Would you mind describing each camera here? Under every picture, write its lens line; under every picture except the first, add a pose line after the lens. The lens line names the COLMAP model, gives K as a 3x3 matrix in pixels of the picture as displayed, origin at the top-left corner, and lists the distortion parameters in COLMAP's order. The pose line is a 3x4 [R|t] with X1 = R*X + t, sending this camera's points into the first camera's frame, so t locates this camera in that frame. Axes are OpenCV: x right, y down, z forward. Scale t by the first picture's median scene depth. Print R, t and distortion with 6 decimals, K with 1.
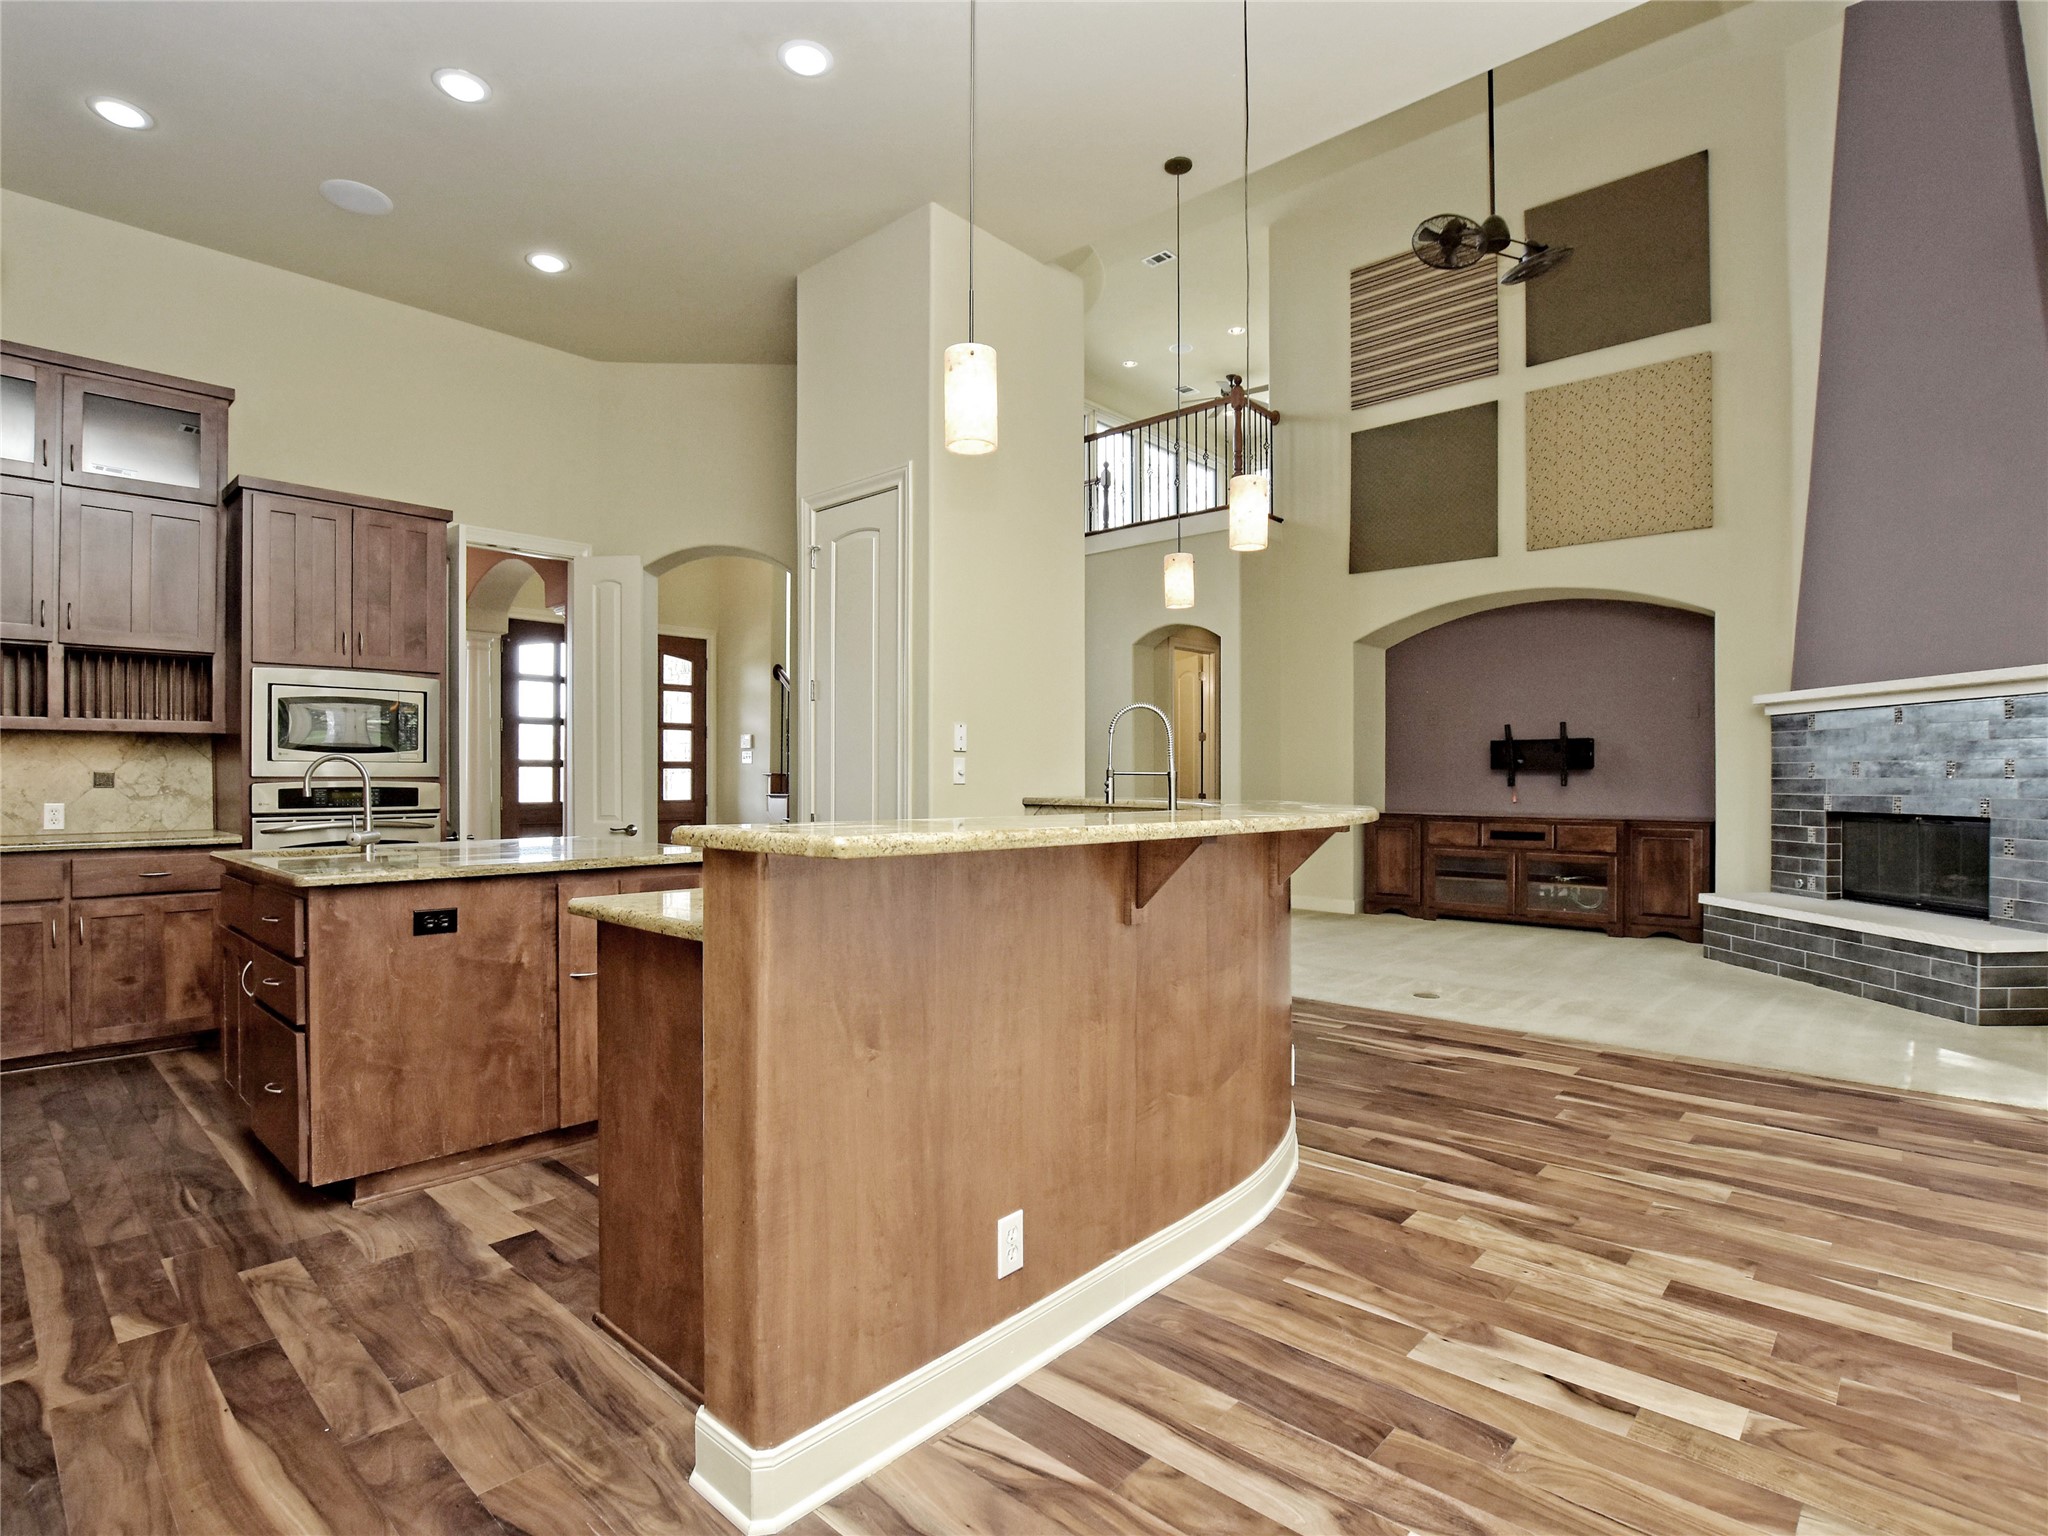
lens RADIAL K [[1018.6, 0, 1017.4], [0, 1018.6, 775.7], [0, 0, 1]] dist [-0.033821, 0.002563]
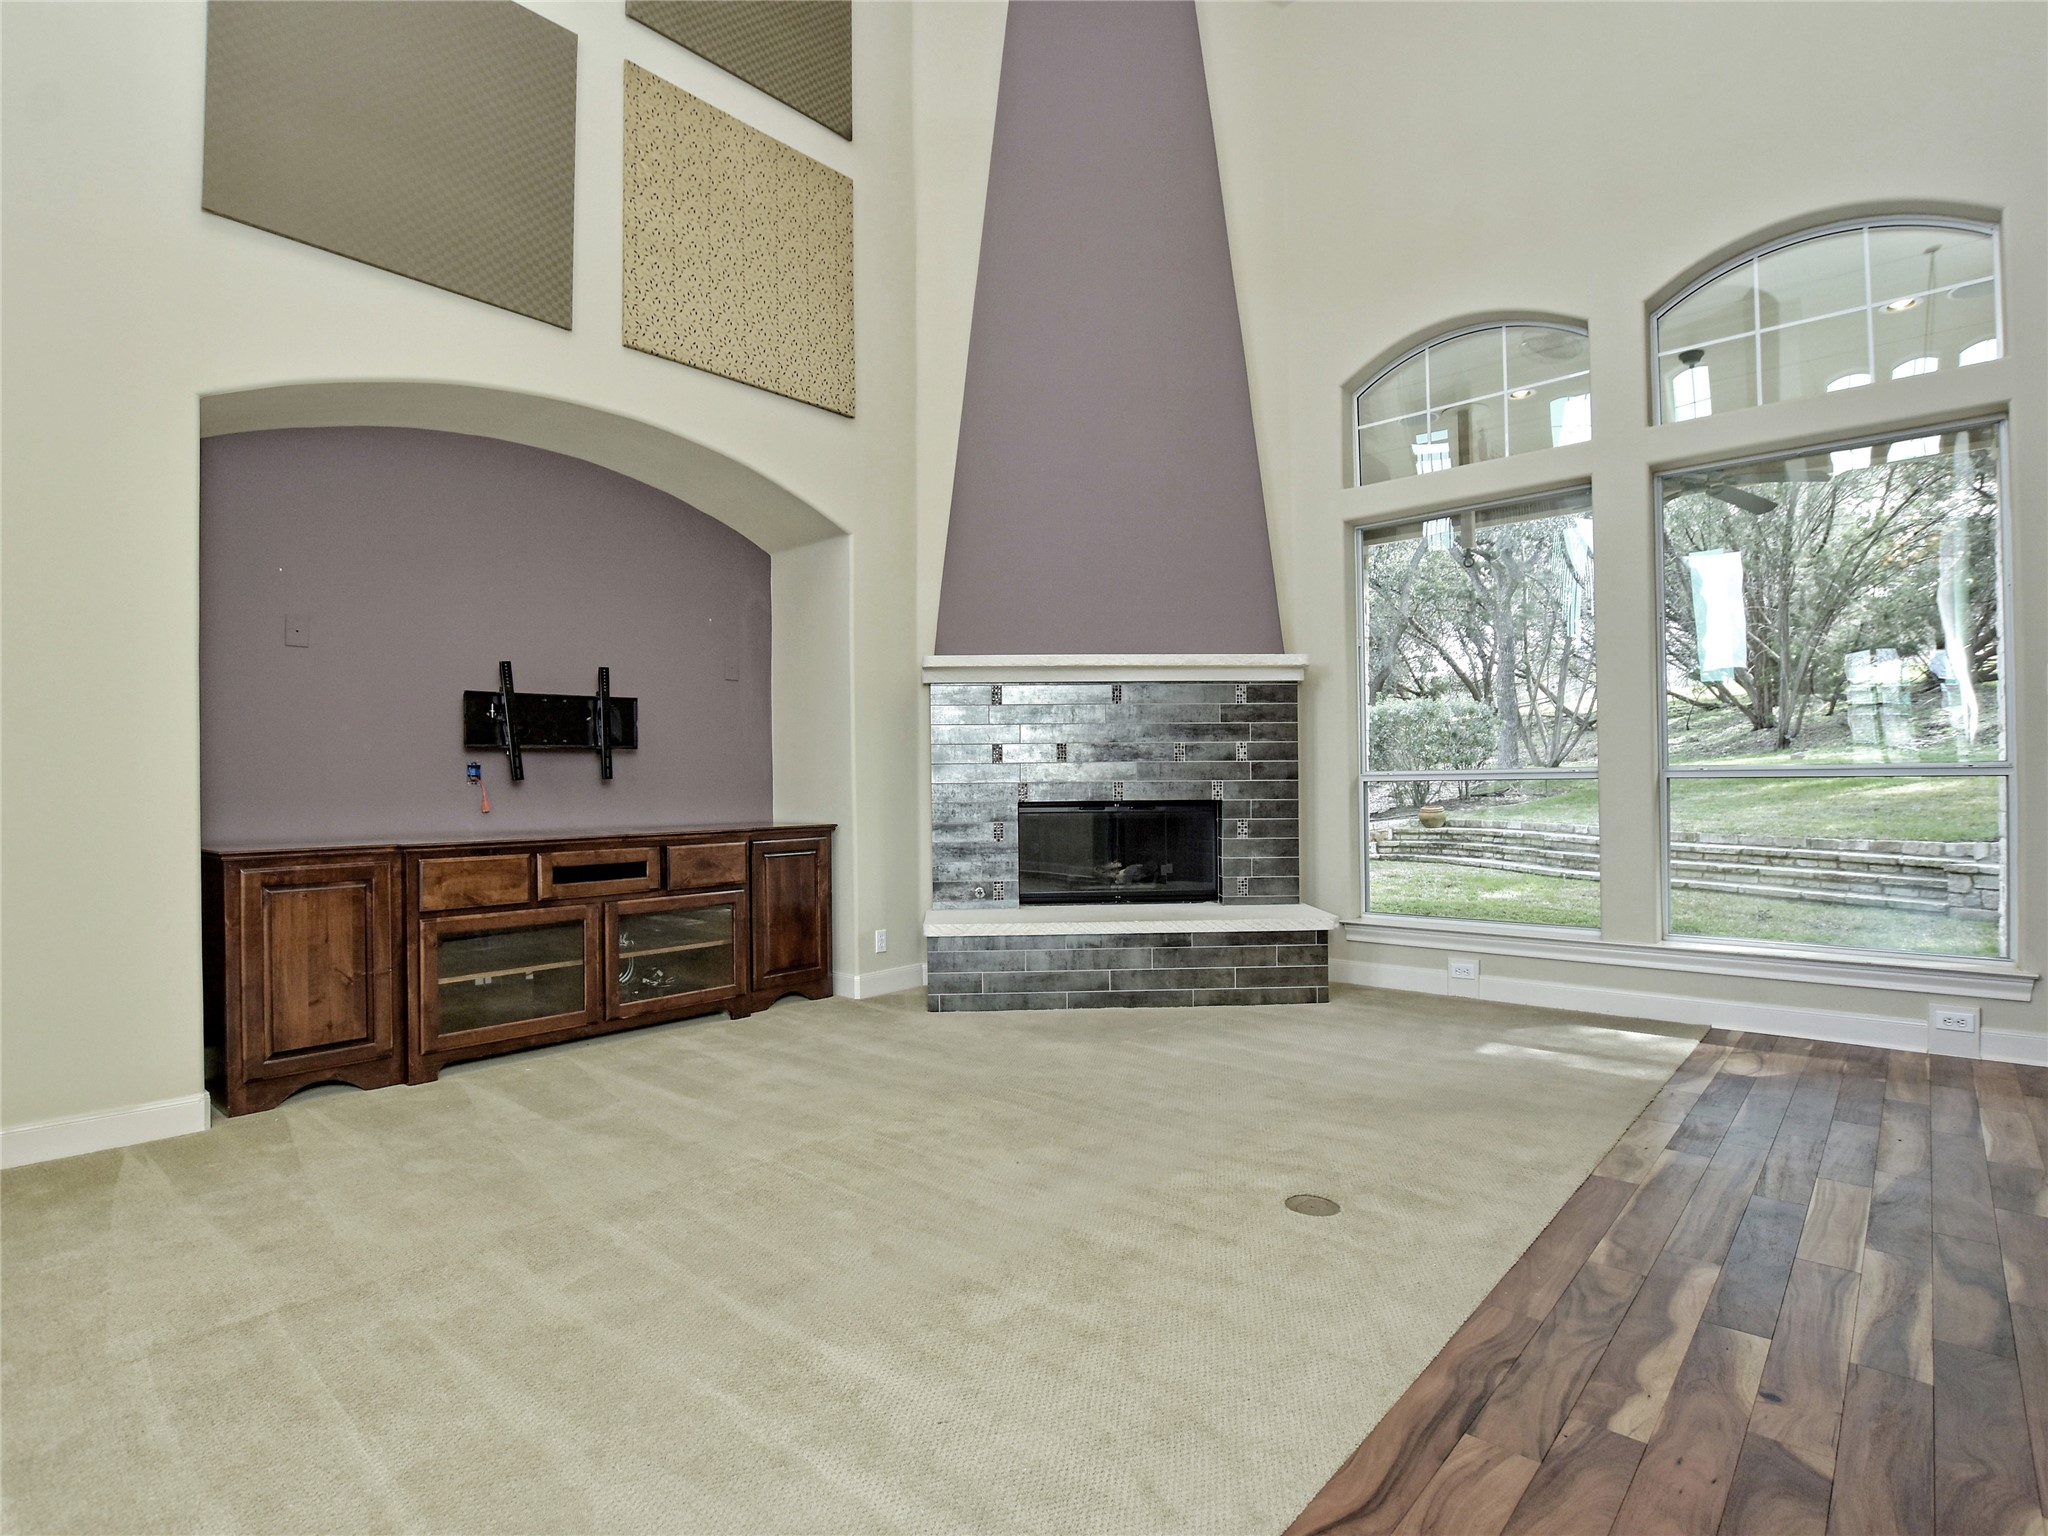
lens RADIAL K [[1036.0, 0, 1018.2], [0, 1036.0, 775.5], [0, 0, 1]] dist [-0.035918, 0.006266]
pose [[-0.018123, 0.003830, 0.999828, -0.077783], [0.008160, 0.999960, -0.003683, 0.019900], [-0.999802, 0.008092, -0.018153, 1.244493]]
